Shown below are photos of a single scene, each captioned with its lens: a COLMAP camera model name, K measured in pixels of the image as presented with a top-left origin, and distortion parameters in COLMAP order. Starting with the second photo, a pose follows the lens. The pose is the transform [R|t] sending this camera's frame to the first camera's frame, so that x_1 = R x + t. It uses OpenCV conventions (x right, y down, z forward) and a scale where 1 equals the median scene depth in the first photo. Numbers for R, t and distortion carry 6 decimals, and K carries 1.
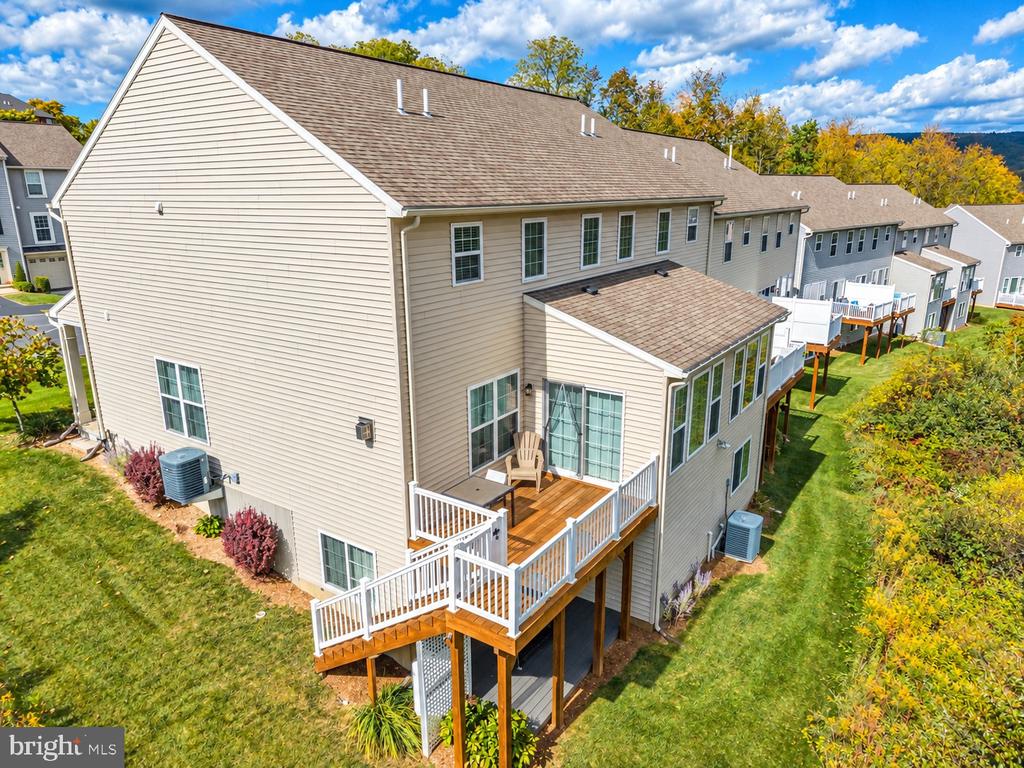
lens RADIAL K [[669.3, 0, 512.0], [0, 669.3, 384.0], [0, 0, 1]] dist [0.066663, -0.057890]
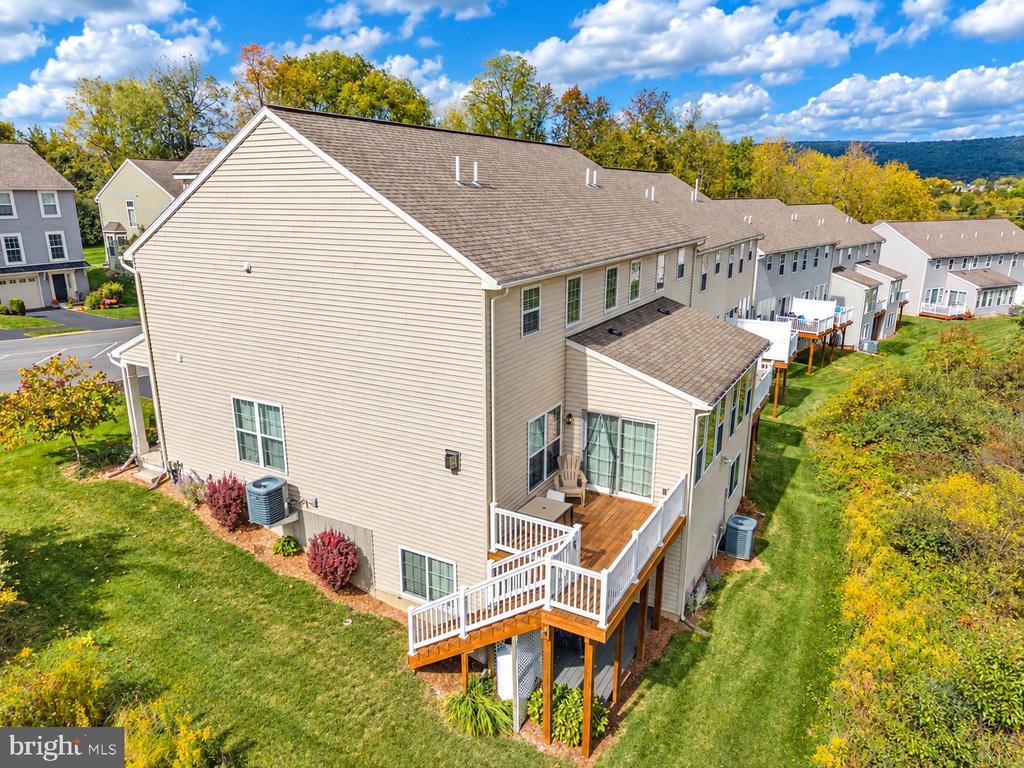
lens RADIAL K [[669.3, 0, 512.0], [0, 669.3, 384.0], [0, 0, 1]] dist [0.066663, -0.057890]
pose [[0.996244, -0.017932, 0.084718, -0.173341], [0.018319, 0.999825, -0.003802, -0.050156], [-0.084635, 0.005340, 0.996398, -0.156069]]
